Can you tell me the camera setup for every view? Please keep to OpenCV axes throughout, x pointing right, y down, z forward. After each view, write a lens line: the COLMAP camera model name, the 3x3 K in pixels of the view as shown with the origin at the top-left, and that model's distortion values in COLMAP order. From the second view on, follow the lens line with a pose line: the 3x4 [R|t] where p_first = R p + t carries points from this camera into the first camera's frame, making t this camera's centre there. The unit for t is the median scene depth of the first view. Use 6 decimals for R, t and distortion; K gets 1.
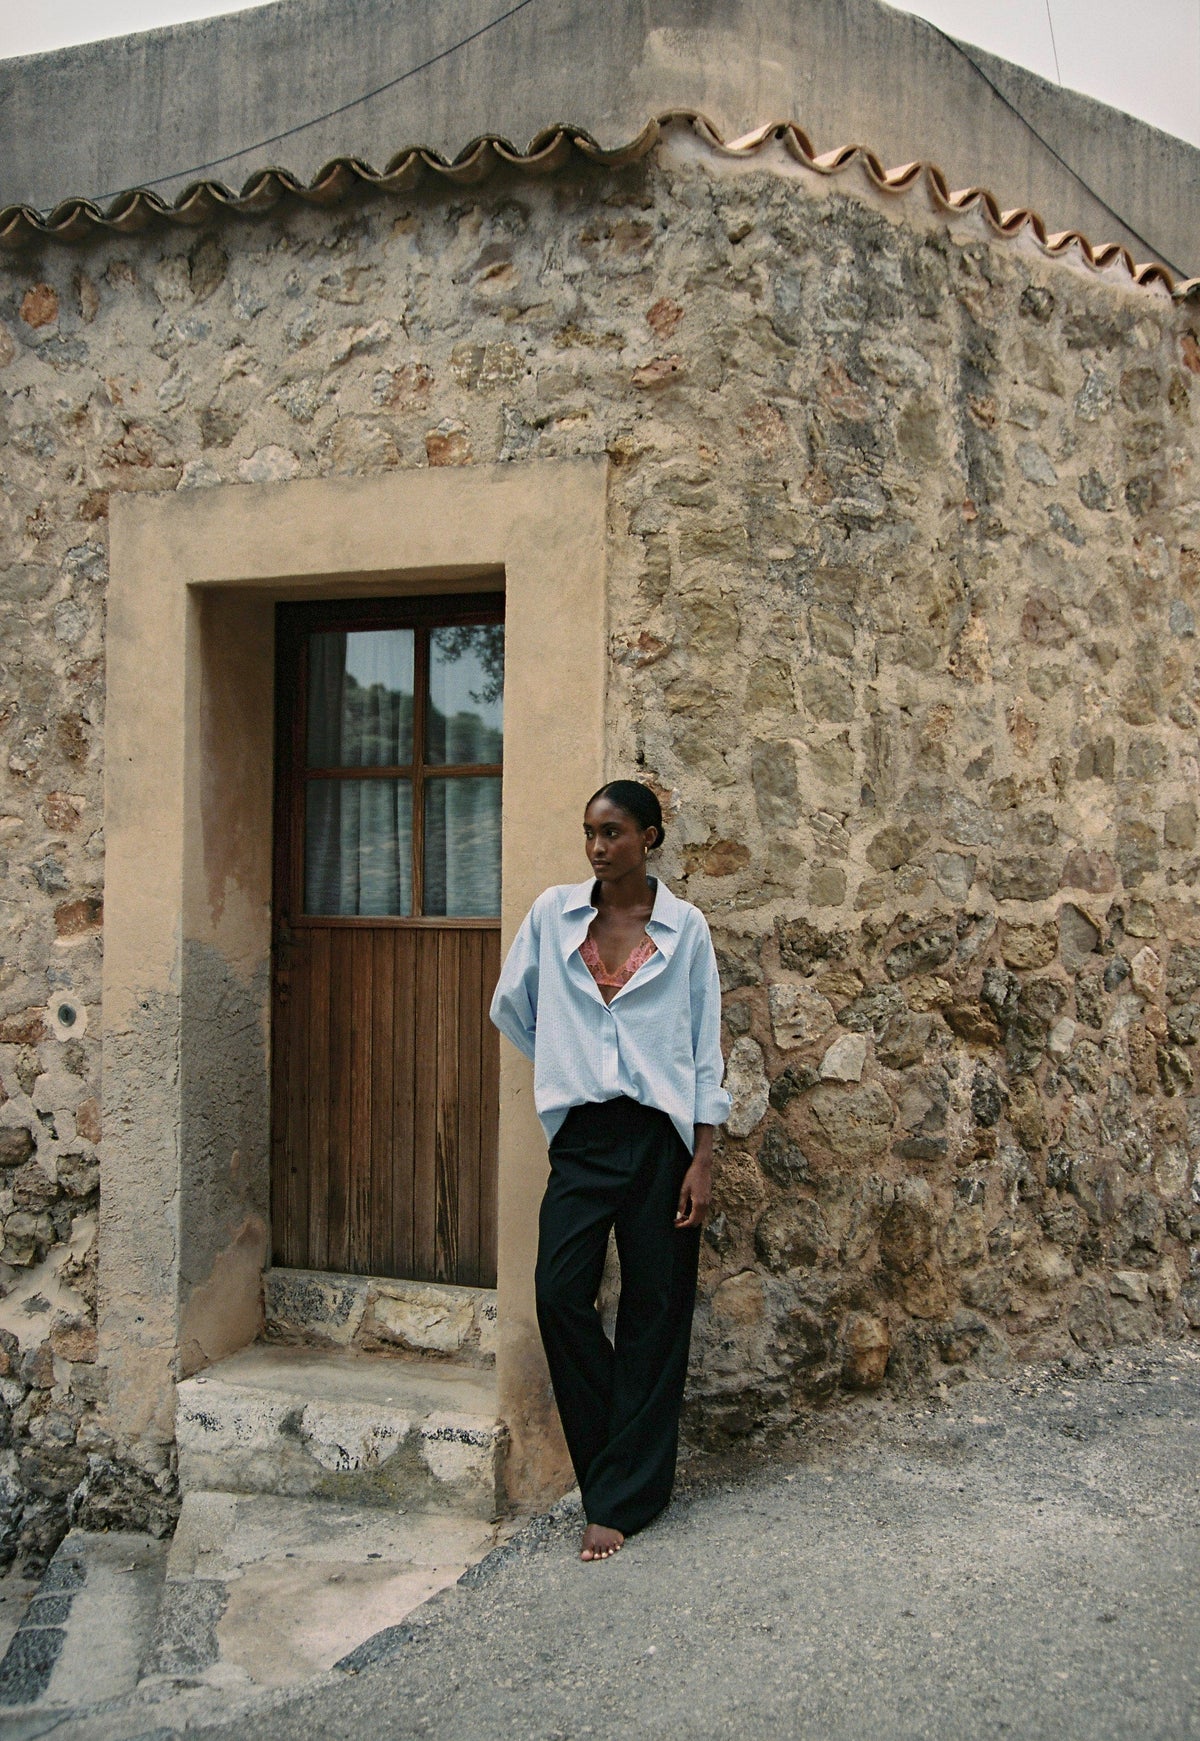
lens RADIAL K [[1683.2, 0, 606.8], [0, 1683.2, 890.9], [0, 0, 1]] dist [-0.017032, 0.093443]
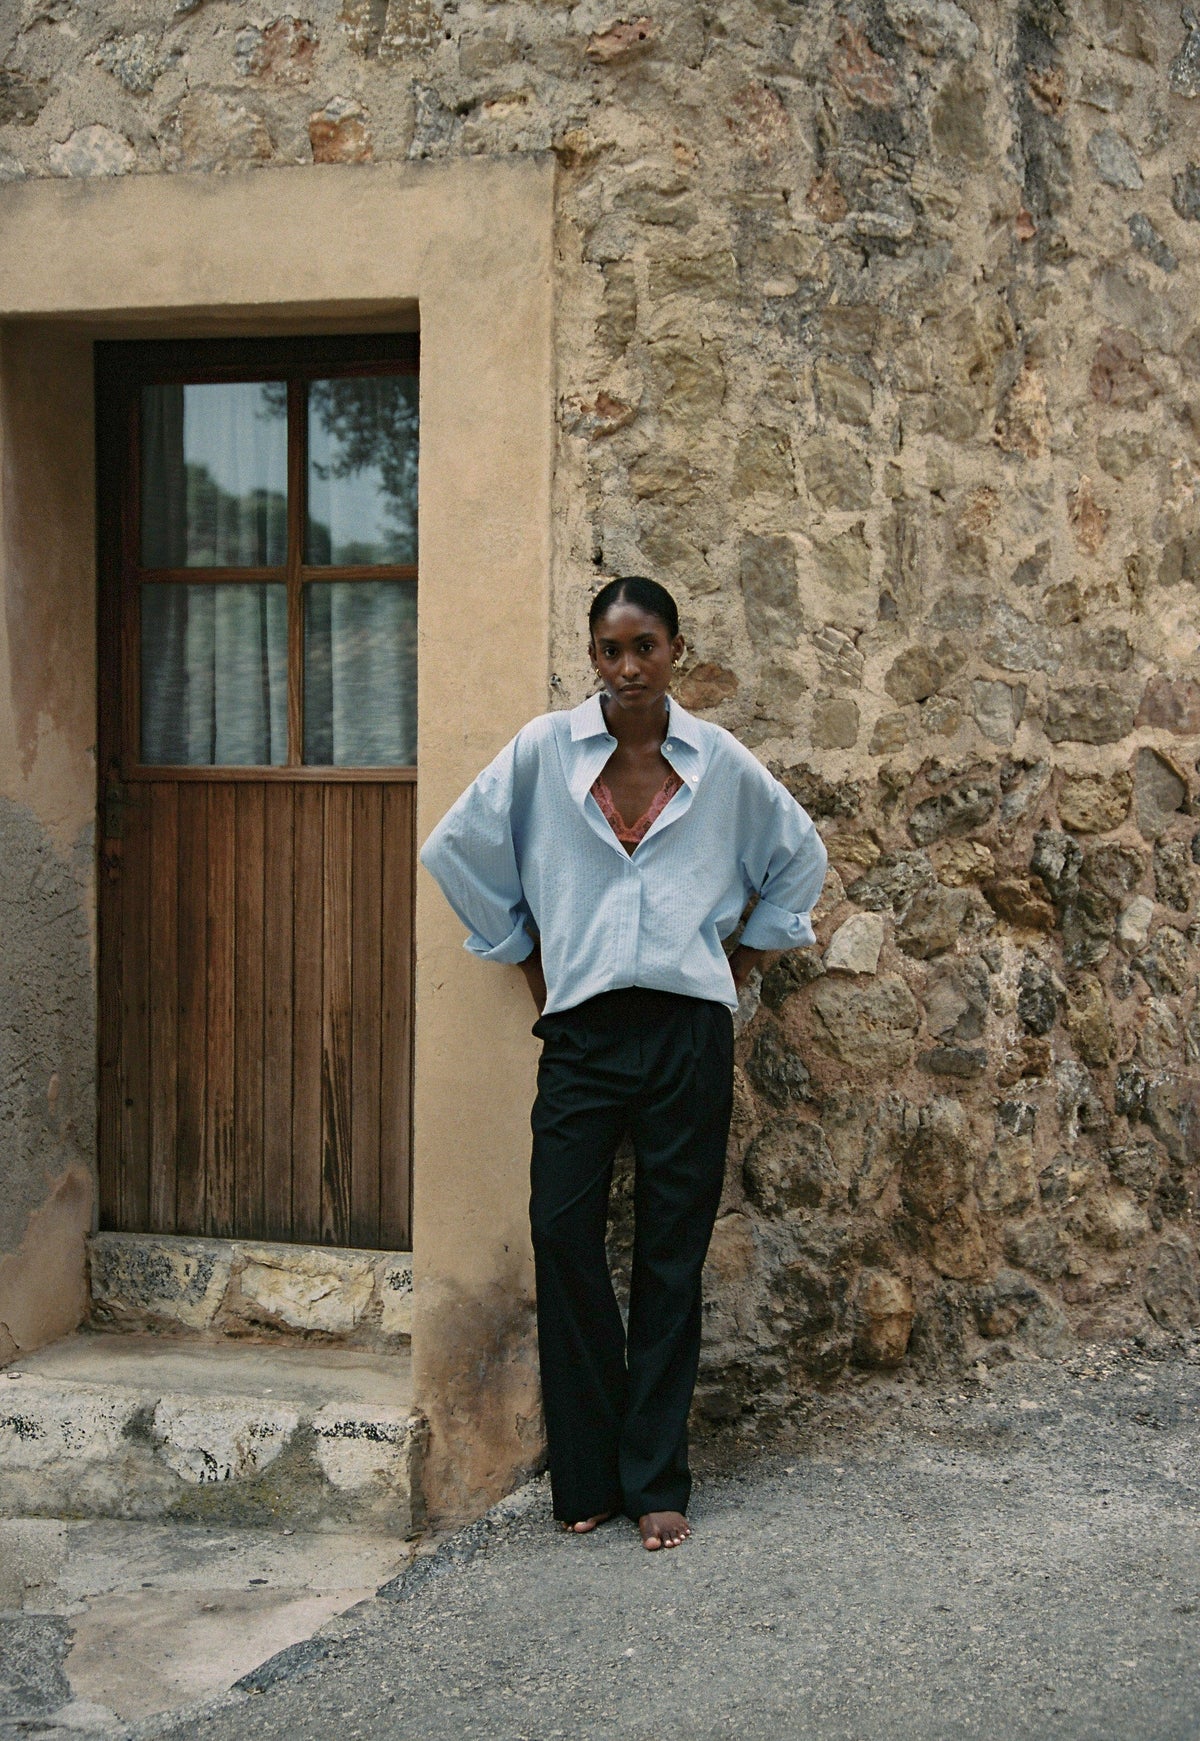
lens RADIAL K [[2506.9, 0, 600.0], [0, 2506.9, 870.5], [0, 0, 1]] dist [0.149897, 0.221763]
pose [[0.998797, -0.003080, 0.048945, -0.035222], [0.000885, 0.998996, 0.044796, 0.013297], [-0.049034, -0.044698, 0.997796, -0.159700]]
